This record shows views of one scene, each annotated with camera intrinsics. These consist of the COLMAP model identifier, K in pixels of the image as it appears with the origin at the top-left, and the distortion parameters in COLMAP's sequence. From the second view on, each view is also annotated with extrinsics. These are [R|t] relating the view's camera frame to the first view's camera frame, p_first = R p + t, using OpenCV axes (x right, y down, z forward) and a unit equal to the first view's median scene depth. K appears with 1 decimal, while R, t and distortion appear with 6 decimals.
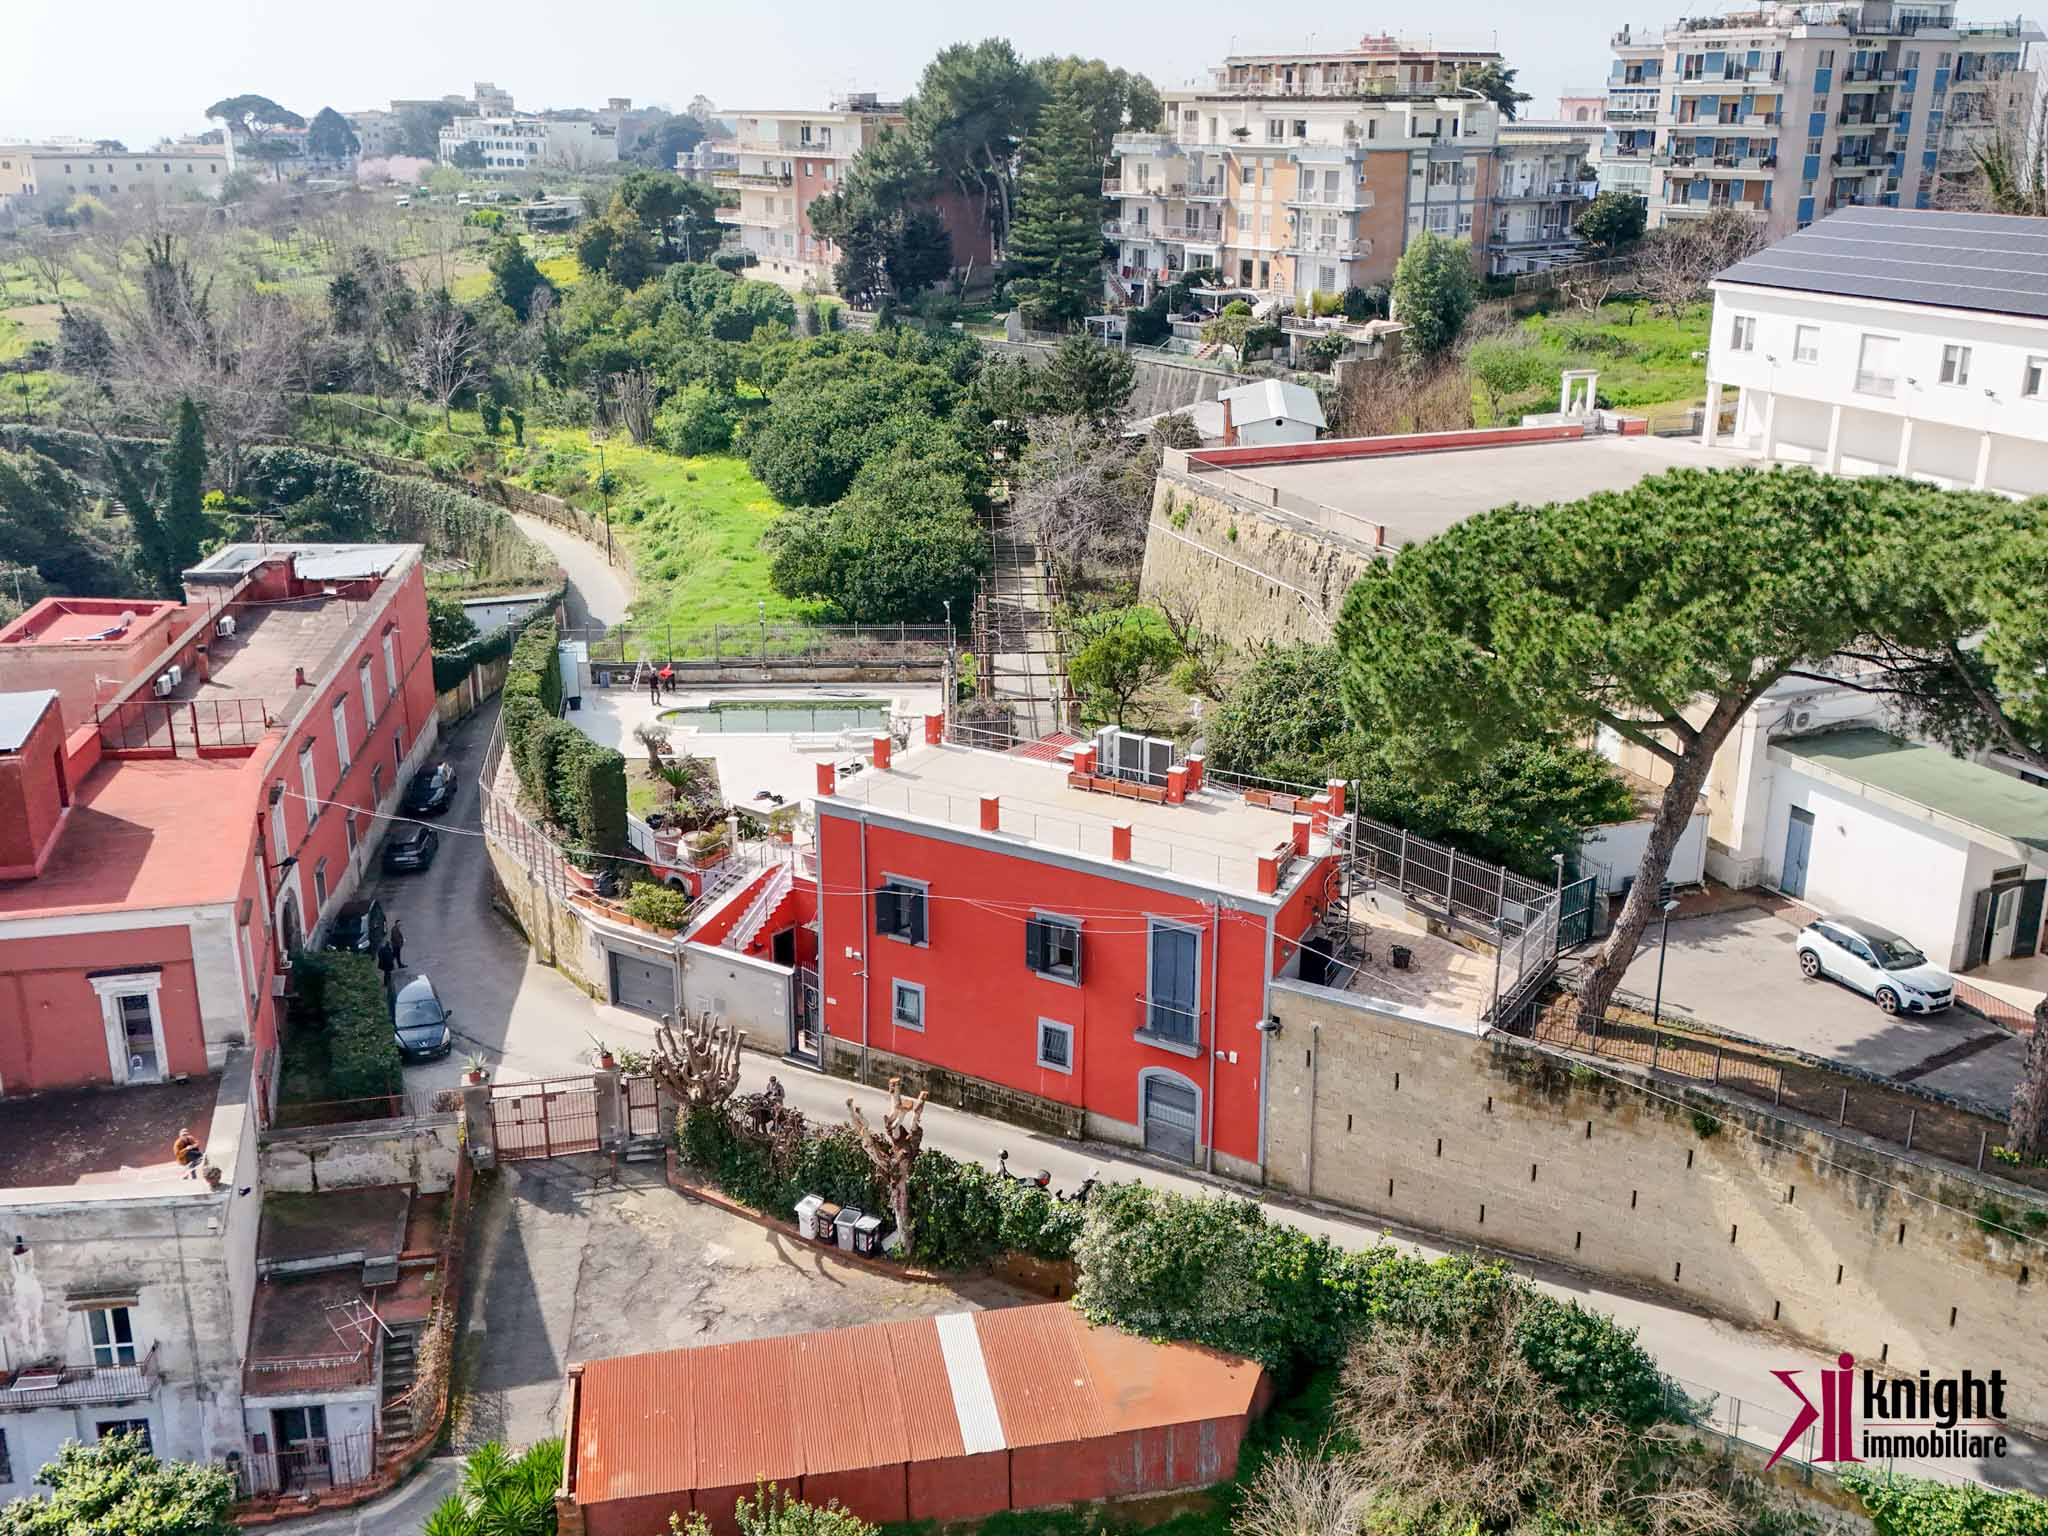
lens RADIAL K [[1984.8, 0, 1025.1], [0, 1984.8, 773.7], [0, 0, 1]] dist [0.140774, -0.254428]
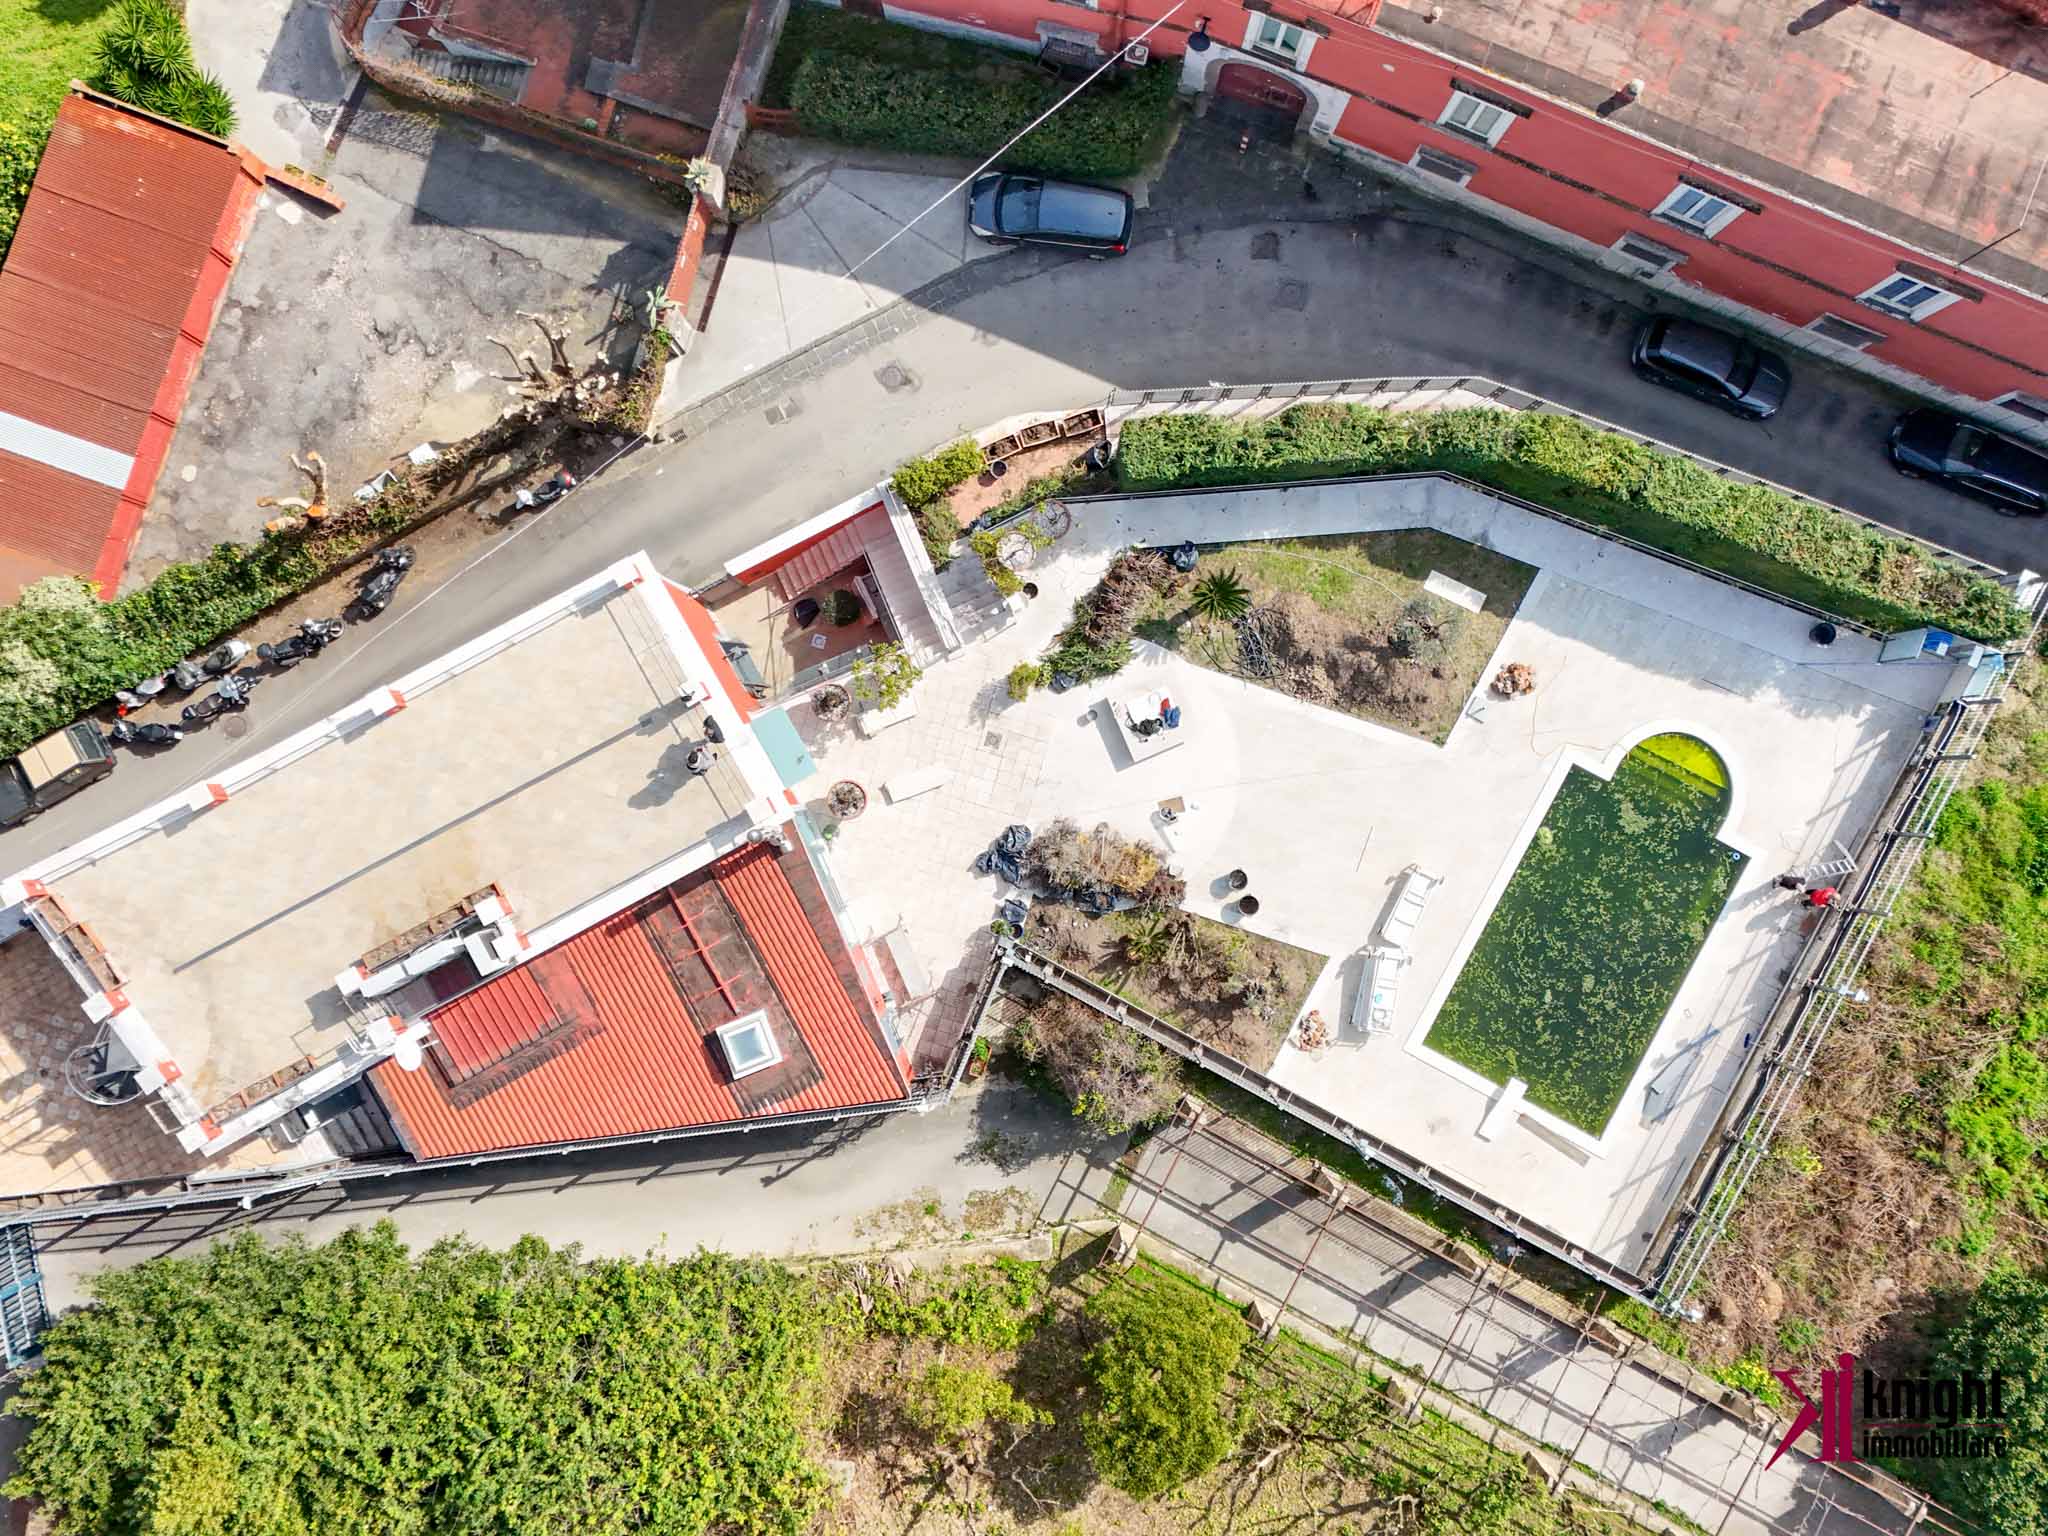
lens RADIAL K [[1984.8, 0, 1025.1], [0, 1984.8, 773.7], [0, 0, 1]] dist [0.140774, -0.254428]
pose [[-0.497014, 0.867740, -0.002047, -0.099774], [-0.275133, -0.155350, 0.948772, -0.684984], [0.822970, 0.472116, 0.315955, 0.849855]]
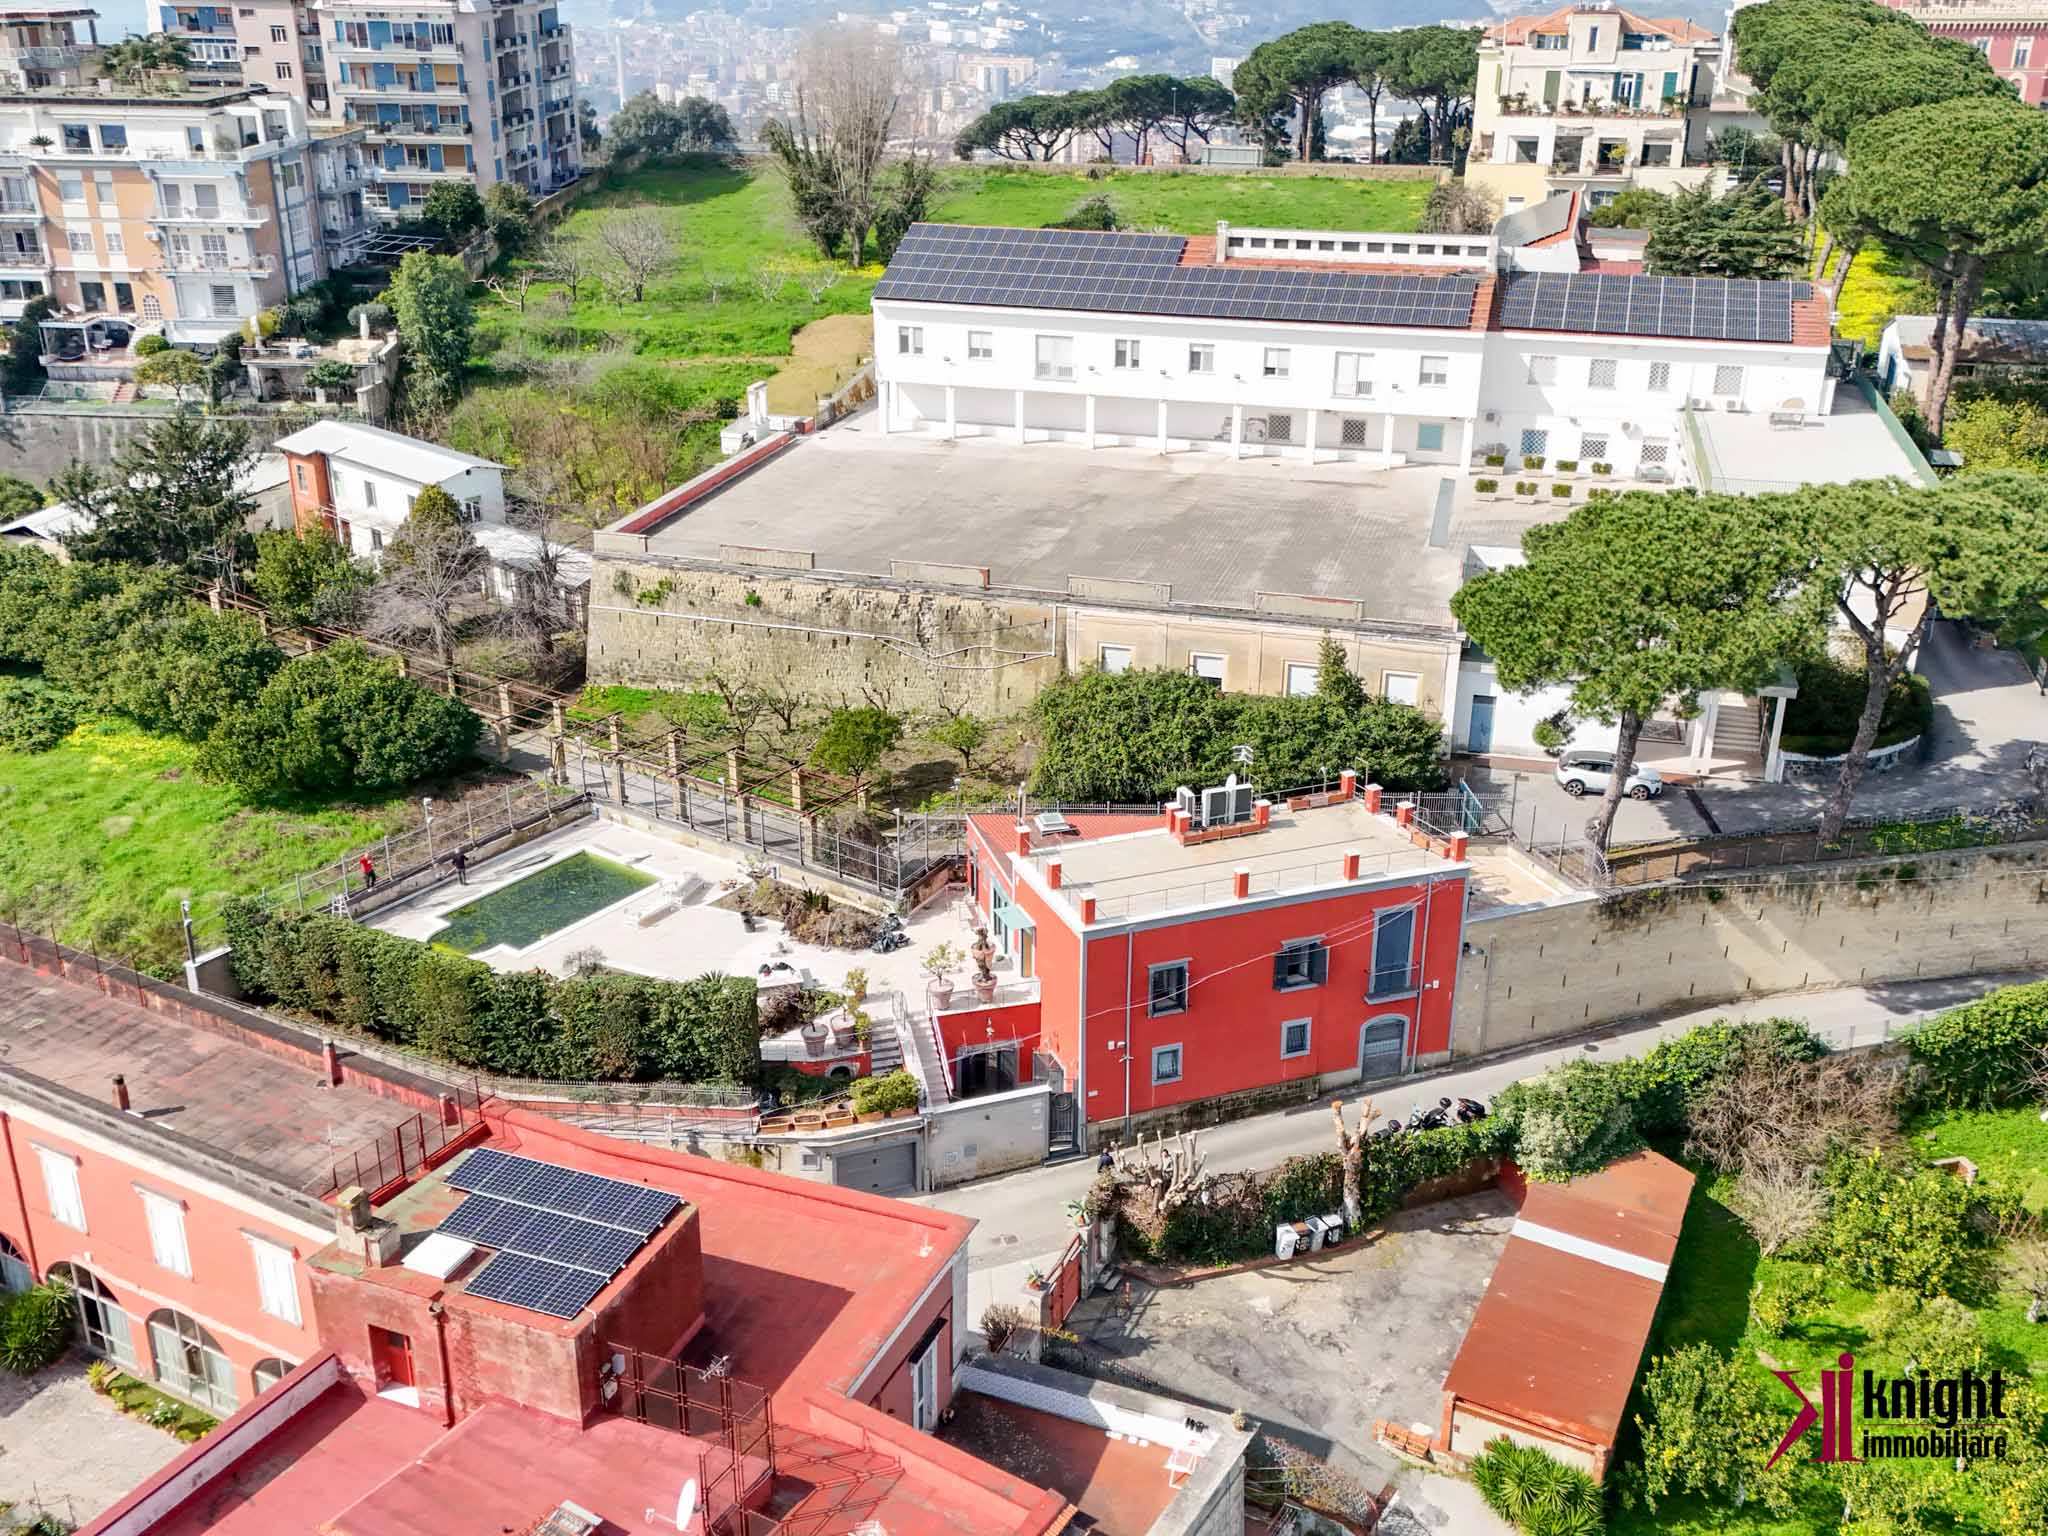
lens RADIAL K [[1984.8, 0, 1025.1], [0, 1984.8, 773.7], [0, 0, 1]] dist [0.140774, -0.254428]
pose [[0.601472, -0.310822, 0.735949, -0.862532], [0.250835, 0.948099, 0.195421, -0.279697], [-0.758494, 0.067062, 0.648220, 0.260905]]
